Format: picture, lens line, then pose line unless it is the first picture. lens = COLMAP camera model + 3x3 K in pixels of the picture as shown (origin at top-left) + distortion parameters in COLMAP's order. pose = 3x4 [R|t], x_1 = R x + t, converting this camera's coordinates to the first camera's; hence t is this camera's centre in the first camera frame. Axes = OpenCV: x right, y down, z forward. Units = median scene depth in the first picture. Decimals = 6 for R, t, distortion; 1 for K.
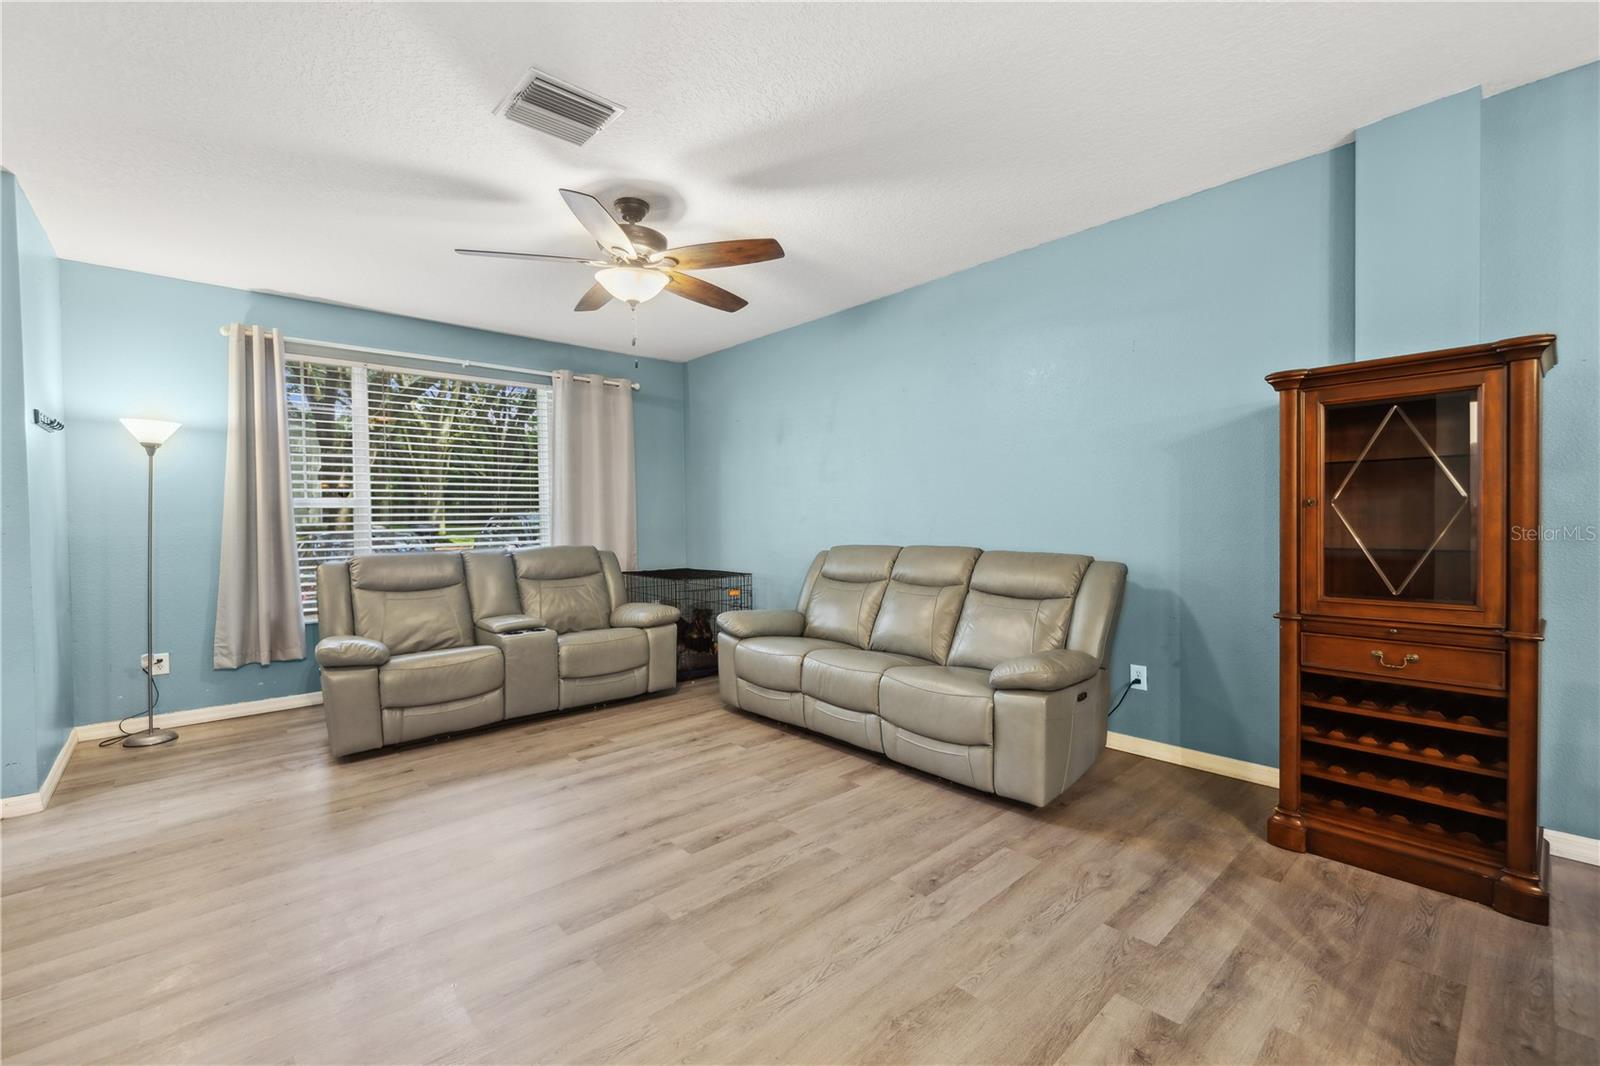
lens RADIAL K [[673.9, 0, 800.0], [0, 673.9, 533.0], [0, 0, 1]] dist [0.000138, 0.000222]
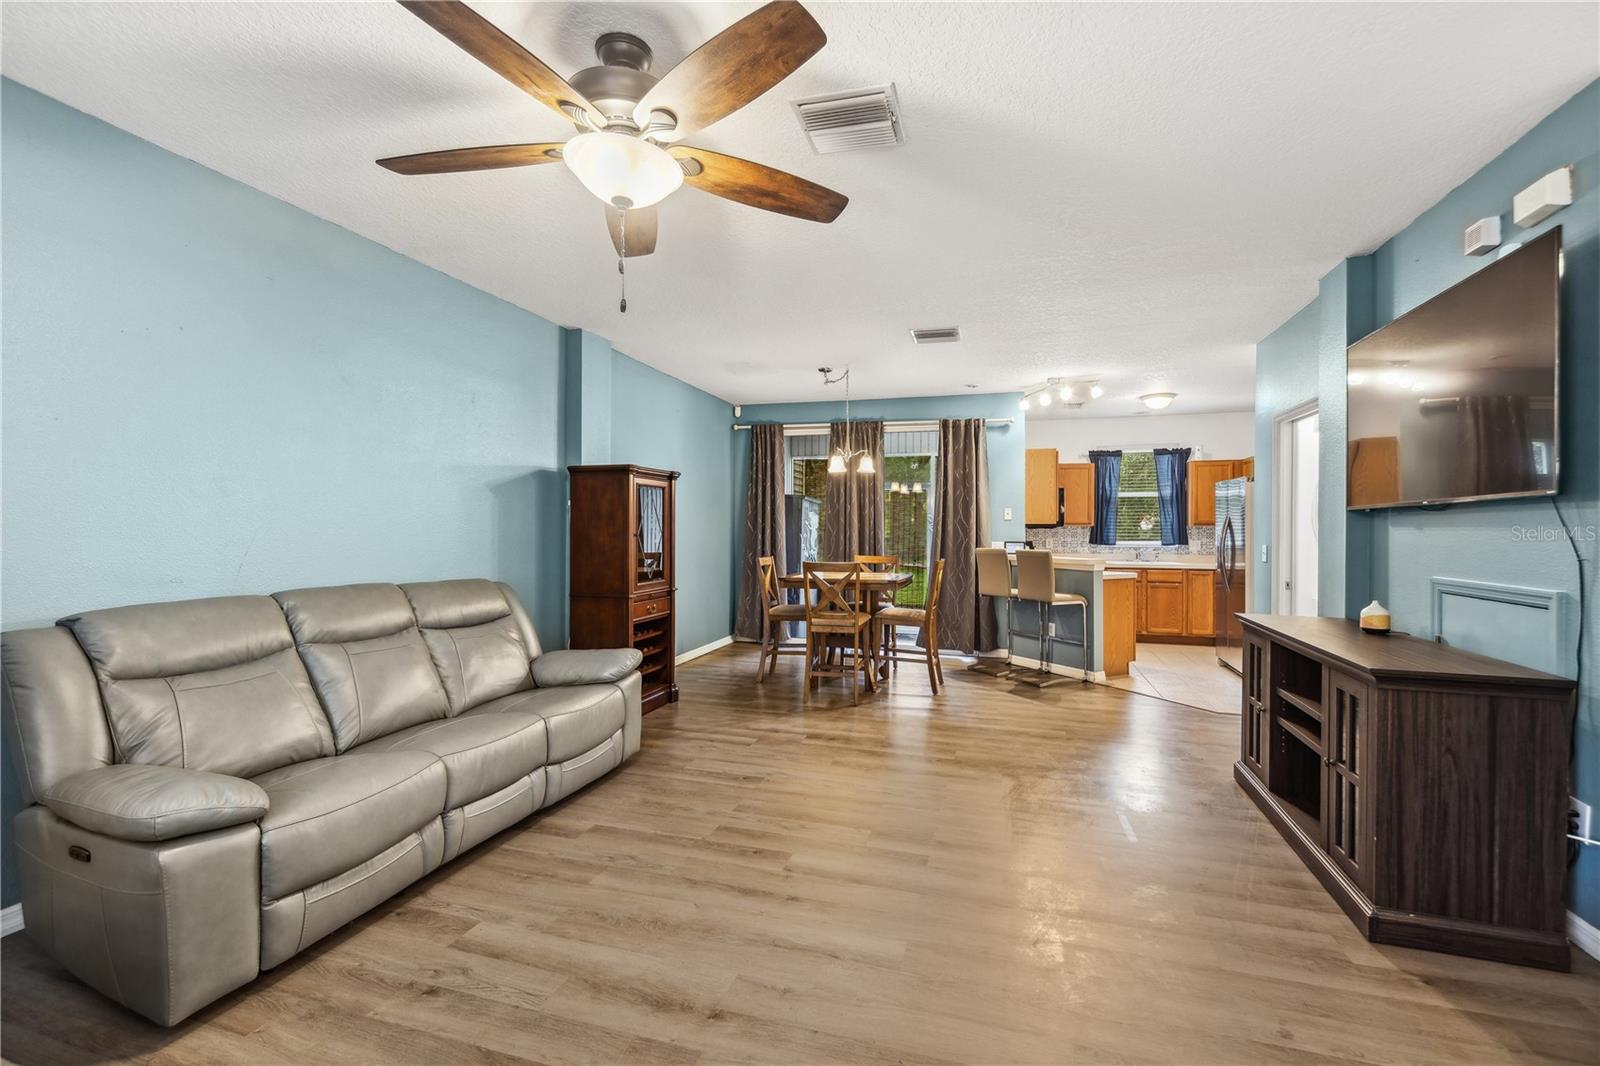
lens RADIAL K [[679.7, 0, 805.3], [0, 679.7, 528.3], [0, 0, 1]] dist [0.000712, 0.000162]
pose [[-0.509204, 0.012617, 0.860553, -0.982320], [0.024665, 0.999696, -0.000062, -0.044953], [-0.860292, 0.021194, -0.509360, 1.333357]]
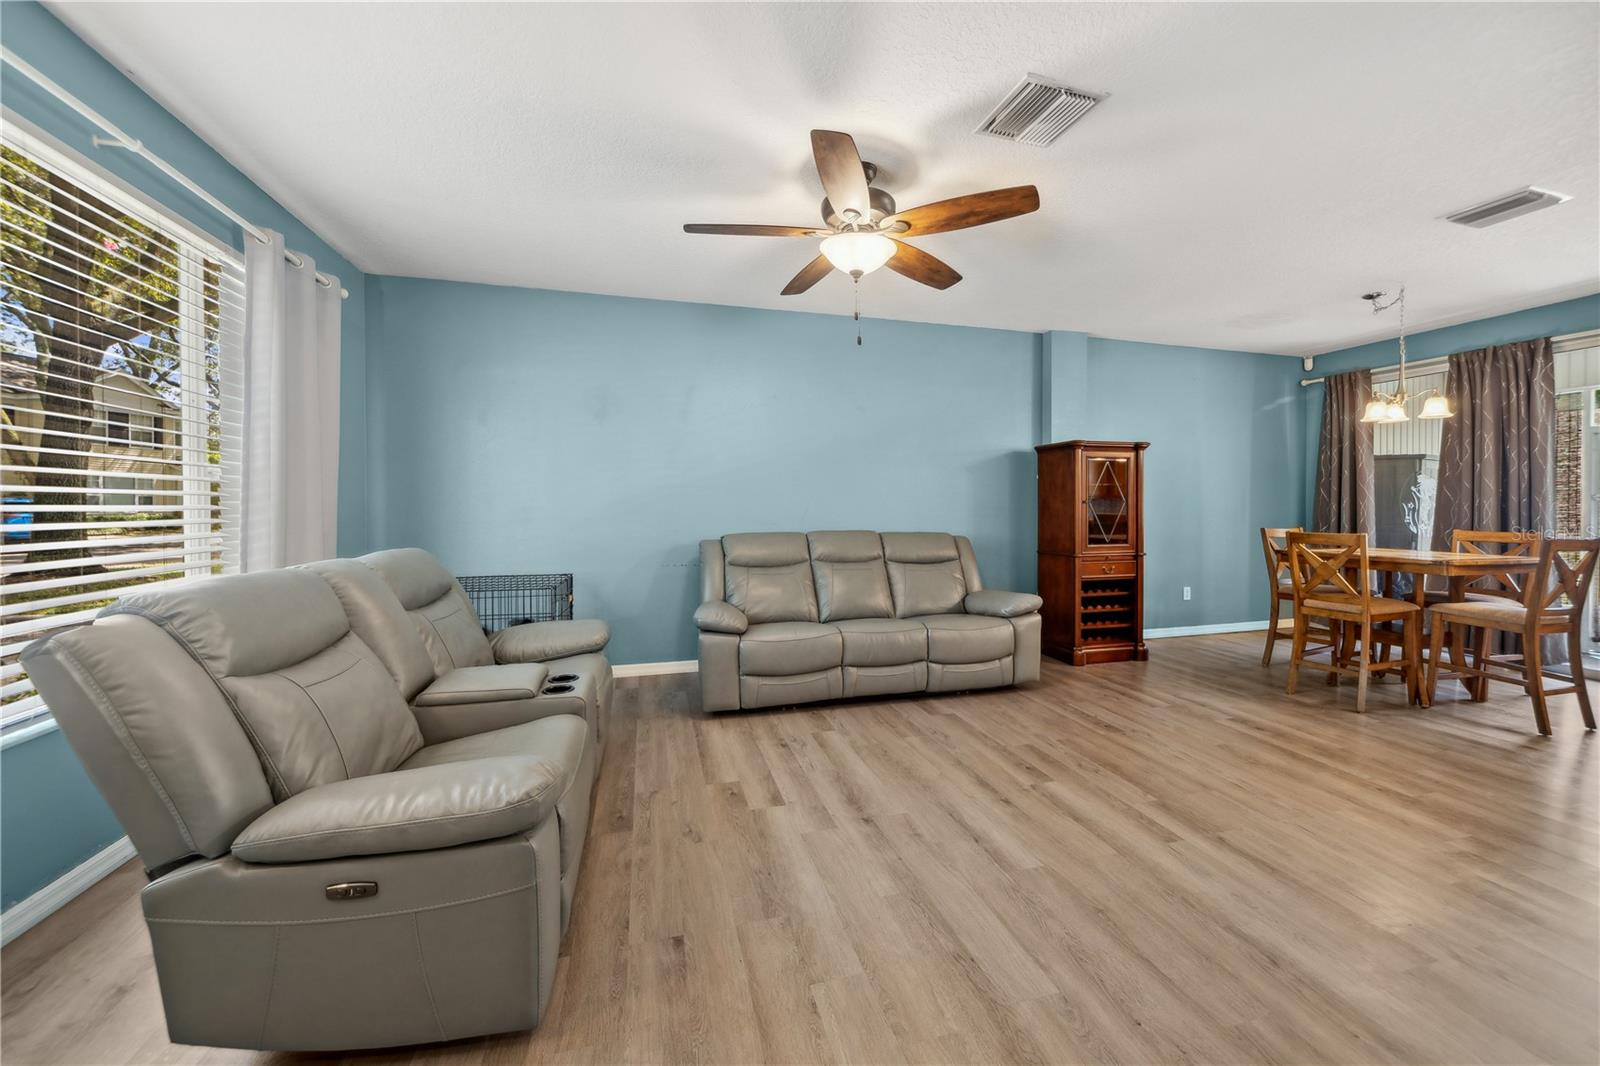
lens RADIAL K [[595.3, 0, 812.6], [0, 595.3, 512.7], [0, 0, 1]] dist [-0.001331, -0.000111]
pose [[0.451714, 0.005799, 0.892144, -1.145789], [0.017332, 0.999733, -0.015274, 0.001602], [-0.891994, 0.022363, 0.451493, 0.777638]]
